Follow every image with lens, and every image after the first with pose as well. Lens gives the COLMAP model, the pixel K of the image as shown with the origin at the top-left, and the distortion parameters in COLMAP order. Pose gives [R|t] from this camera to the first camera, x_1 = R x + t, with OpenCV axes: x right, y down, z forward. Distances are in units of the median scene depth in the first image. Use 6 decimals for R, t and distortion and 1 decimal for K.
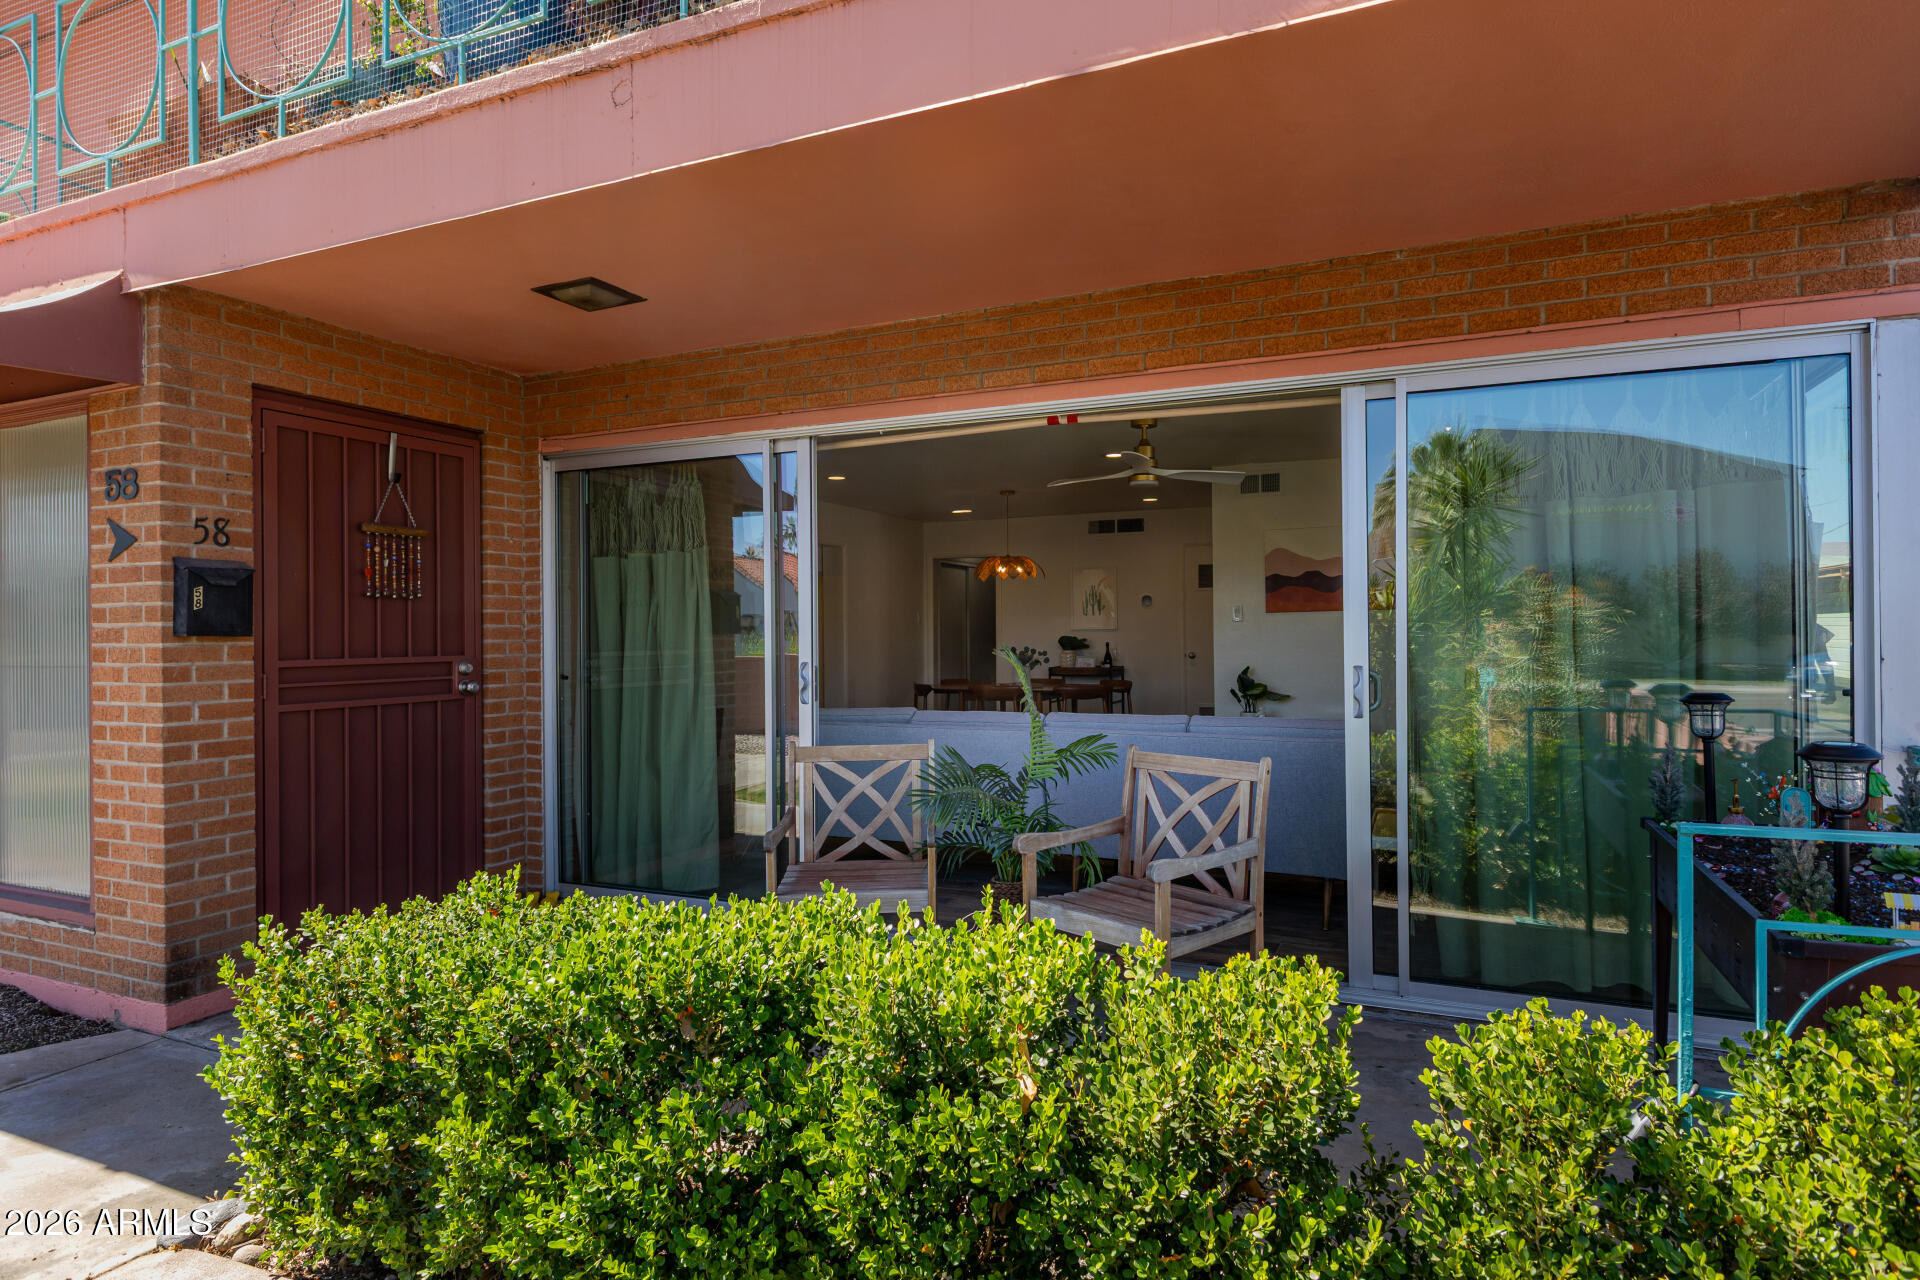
lens RADIAL K [[1055.4, 0, 960.3], [0, 1055.4, 627.7], [0, 0, 1]] dist [0.001229, -0.000532]
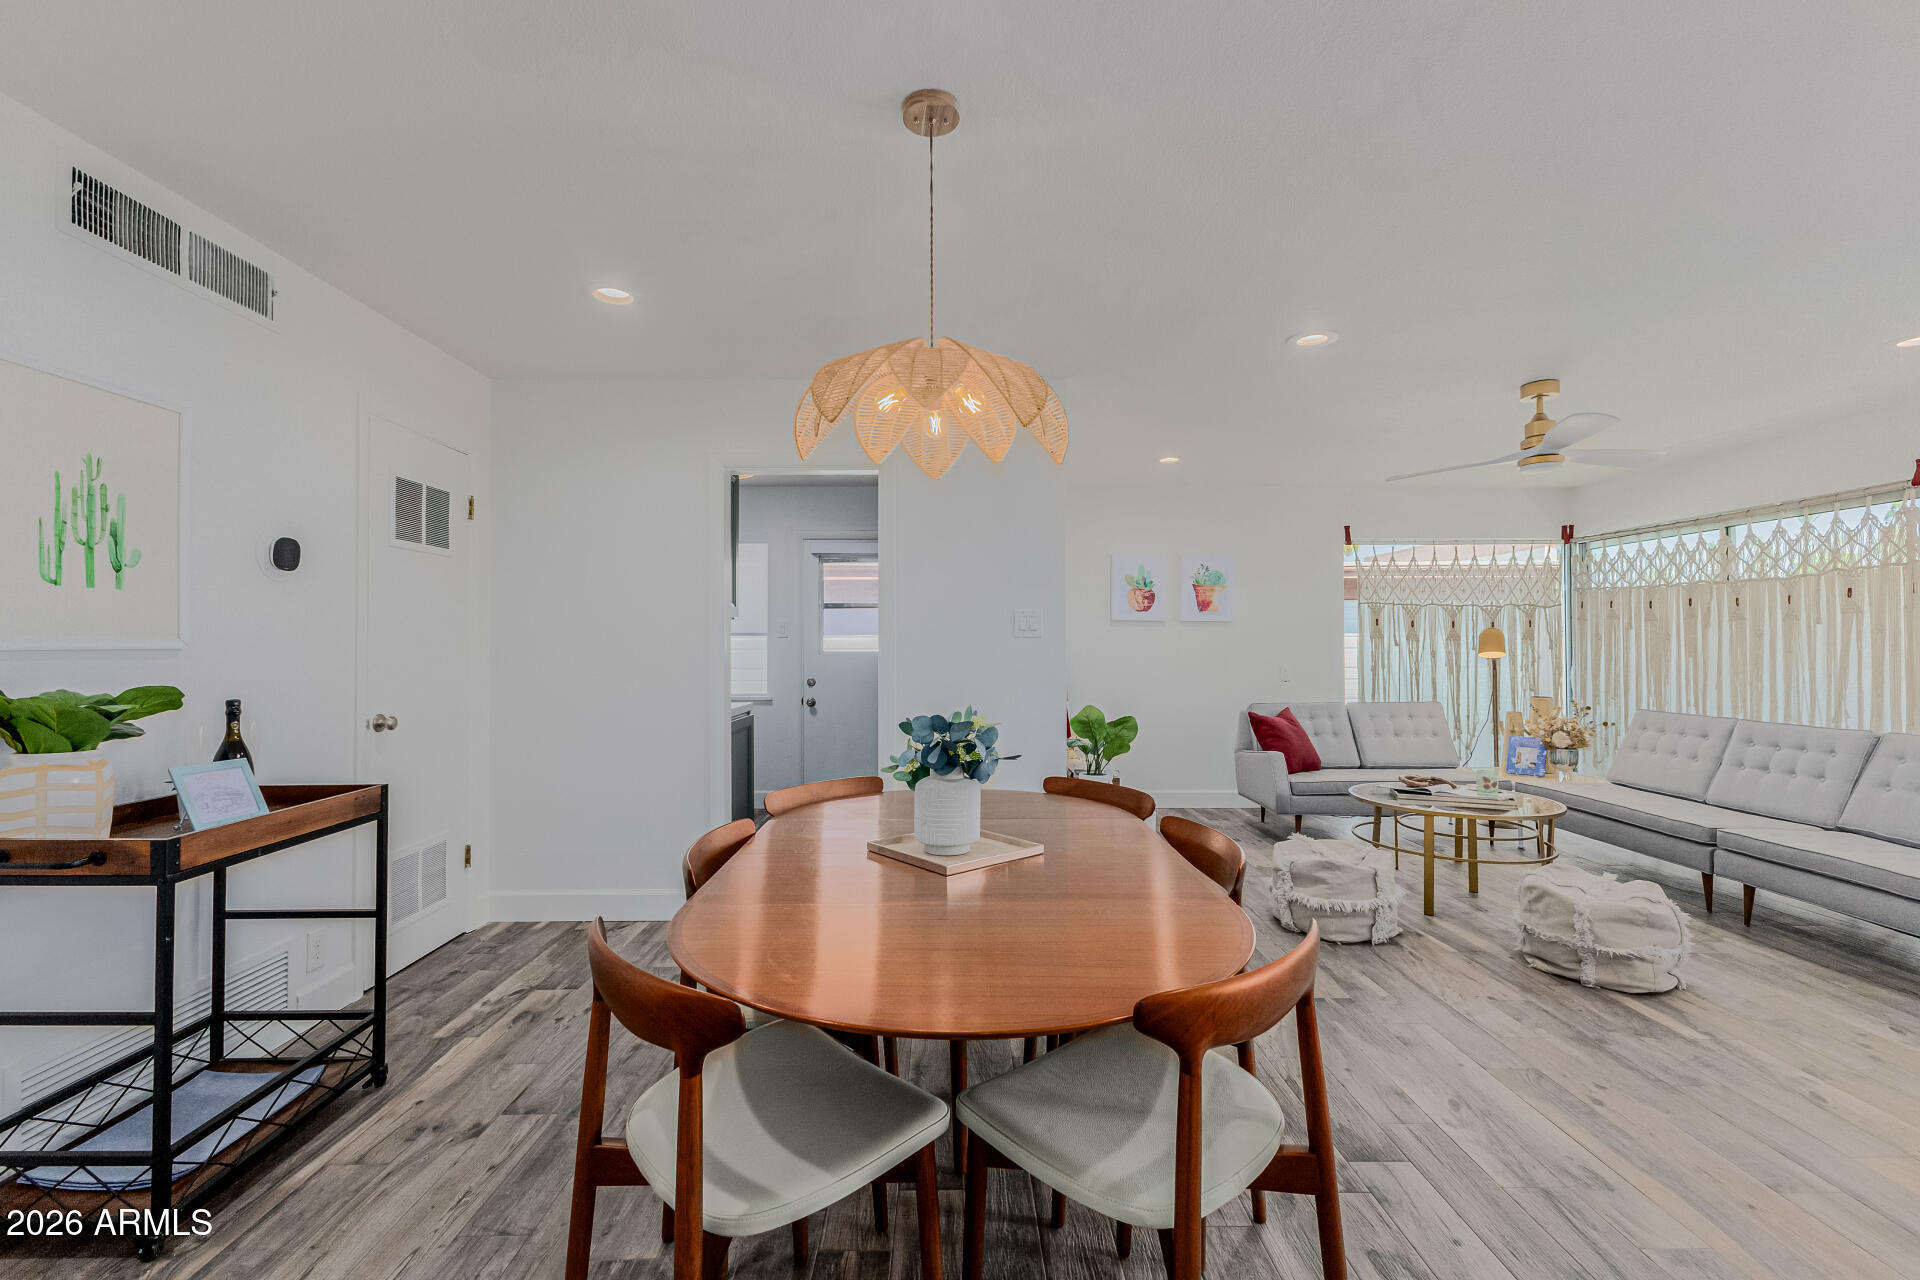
lens RADIAL K [[834.0, 0, 960.1], [0, 834.0, 637.4], [0, 0, 1]] dist [0.013771, -0.003524]
pose [[-0.423258, 0.020443, 0.905779, -0.125555], [0.003543, 0.999775, -0.020908, 0.003298], [-0.906002, -0.005640, -0.423235, 0.974191]]
